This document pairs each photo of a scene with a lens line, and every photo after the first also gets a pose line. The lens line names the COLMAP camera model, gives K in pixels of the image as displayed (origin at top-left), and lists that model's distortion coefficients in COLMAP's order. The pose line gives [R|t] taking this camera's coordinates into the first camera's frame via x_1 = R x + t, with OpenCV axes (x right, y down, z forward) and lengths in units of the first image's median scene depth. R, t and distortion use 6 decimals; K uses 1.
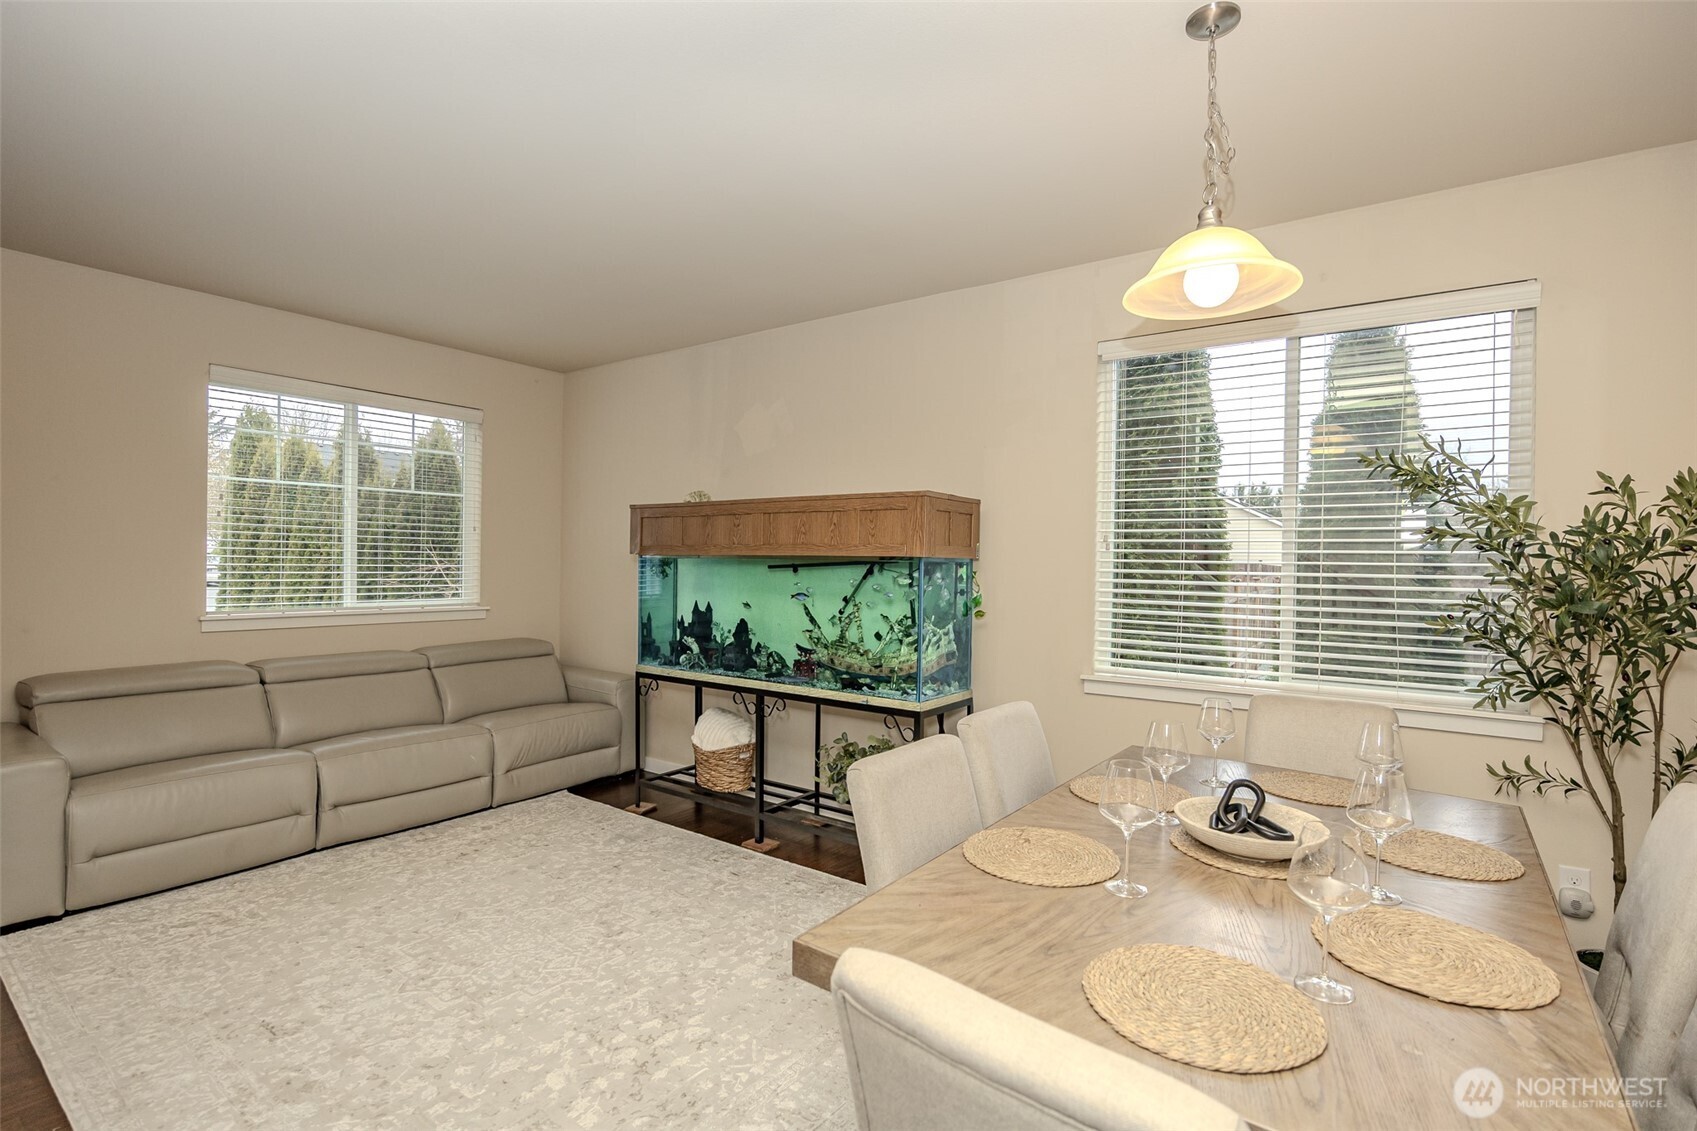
lens RADIAL K [[795.5, 0, 848.5], [0, 795.5, 565.5], [0, 0, 1]] dist [-0.001005, -0.000049]
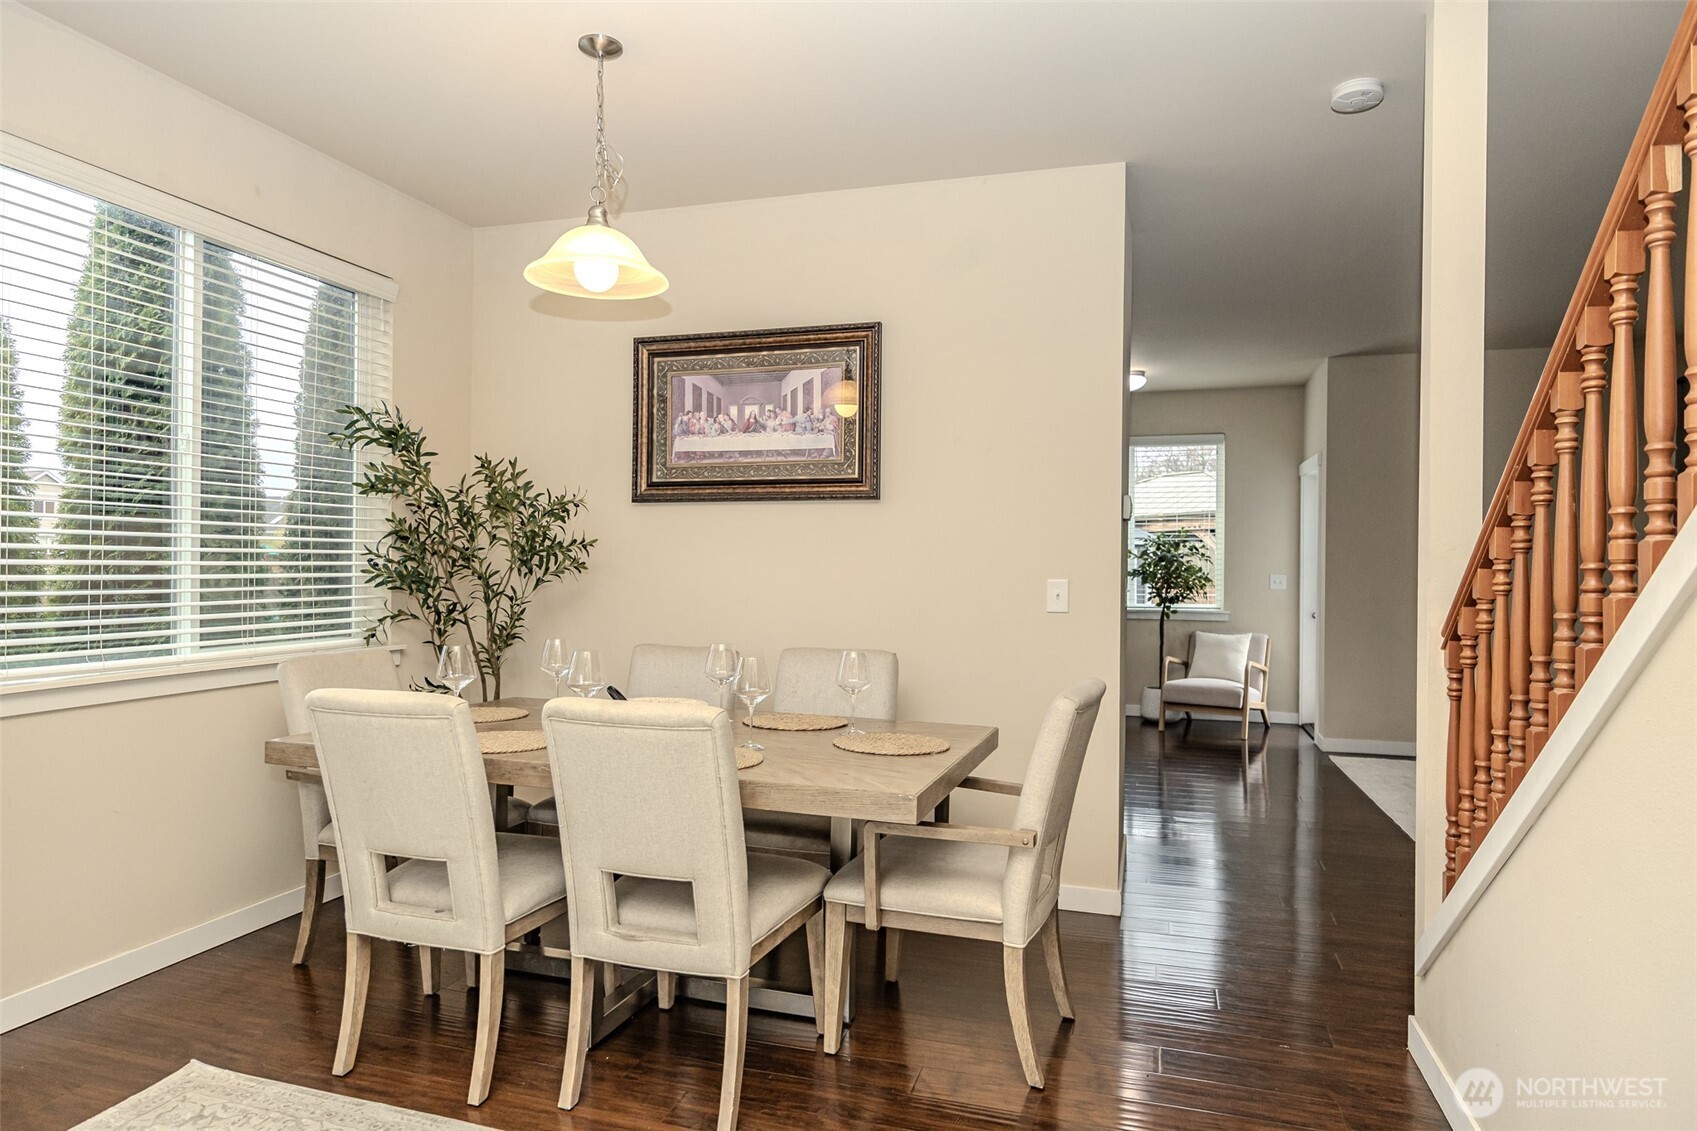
lens RADIAL K [[953.3, 0, 848.5], [0, 953.3, 565.5], [0, 0, 1]] dist [-0.002258, -0.000204]
pose [[-0.322344, -0.015657, 0.946493, -0.485901], [-0.010229, 0.999862, 0.013056, 0.028487], [-0.946567, -0.005473, -0.322460, 0.538720]]
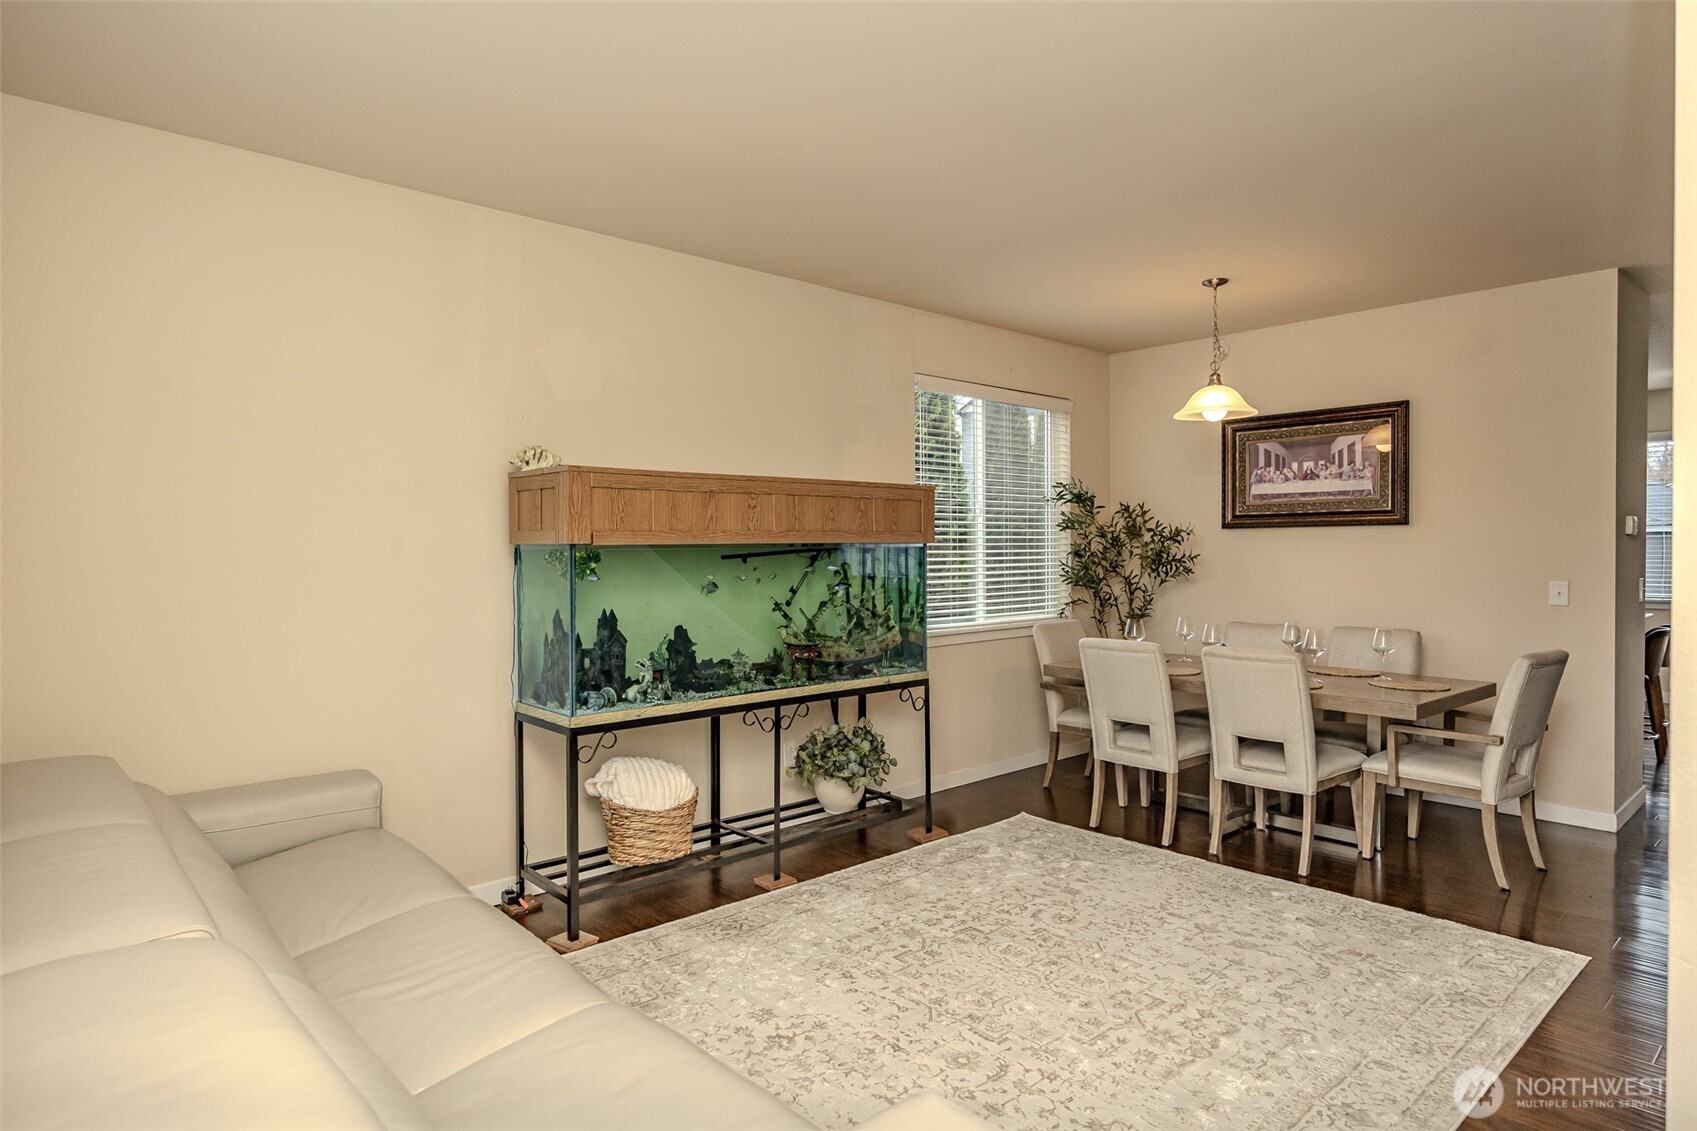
lens RADIAL K [[947.9, 0, 848.5], [0, 947.9, 565.5], [0, 0, 1]] dist [-0.004730, -0.000329]
pose [[0.209615, -0.034602, 0.977172, -1.060153], [0.014720, 0.999372, 0.032231, -0.020422], [-0.977673, 0.007628, 0.209992, 0.694567]]
